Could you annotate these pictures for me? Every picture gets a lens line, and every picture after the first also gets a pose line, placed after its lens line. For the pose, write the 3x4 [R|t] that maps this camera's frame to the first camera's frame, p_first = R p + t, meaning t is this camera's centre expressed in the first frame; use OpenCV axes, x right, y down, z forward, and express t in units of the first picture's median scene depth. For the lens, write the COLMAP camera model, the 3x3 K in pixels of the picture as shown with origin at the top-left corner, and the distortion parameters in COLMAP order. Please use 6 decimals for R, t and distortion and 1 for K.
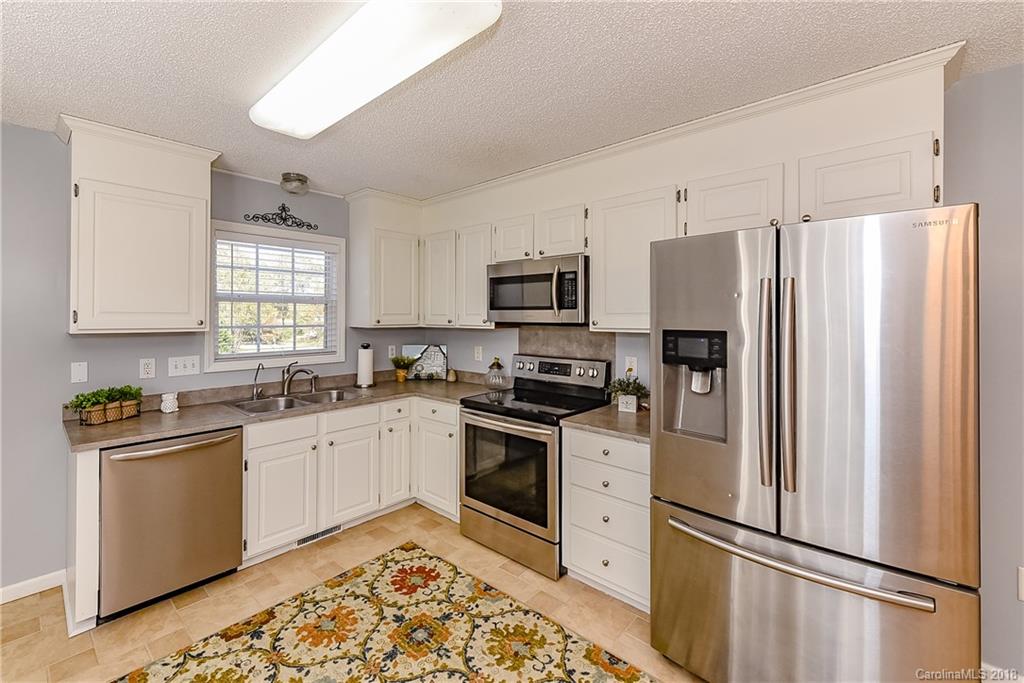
lens RADIAL K [[429.7, 0, 511.7], [0, 429.7, 314.2], [0, 0, 1]] dist [0.000384, 0.000006]
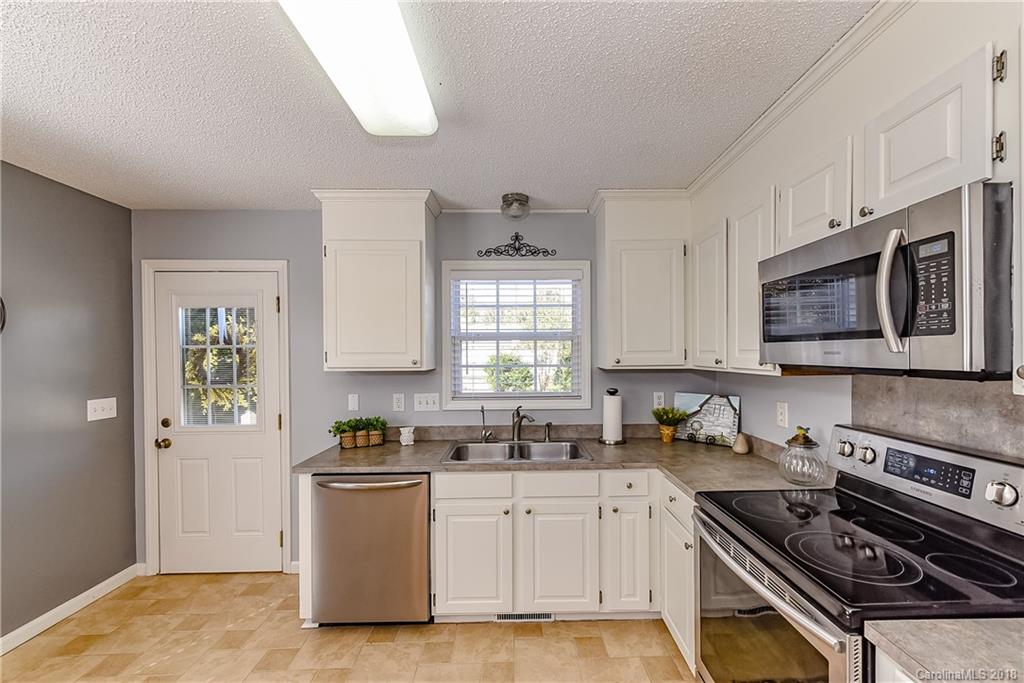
lens RADIAL K [[423.8, 0, 516.8], [0, 423.8, 355.4], [0, 0, 1]] dist [0.000005, -0.000288]
pose [[0.667241, -0.003167, -0.744835, 0.144667], [0.011819, 0.999910, 0.006336, 0.000040], [0.744748, -0.013031, 0.667218, 0.397906]]
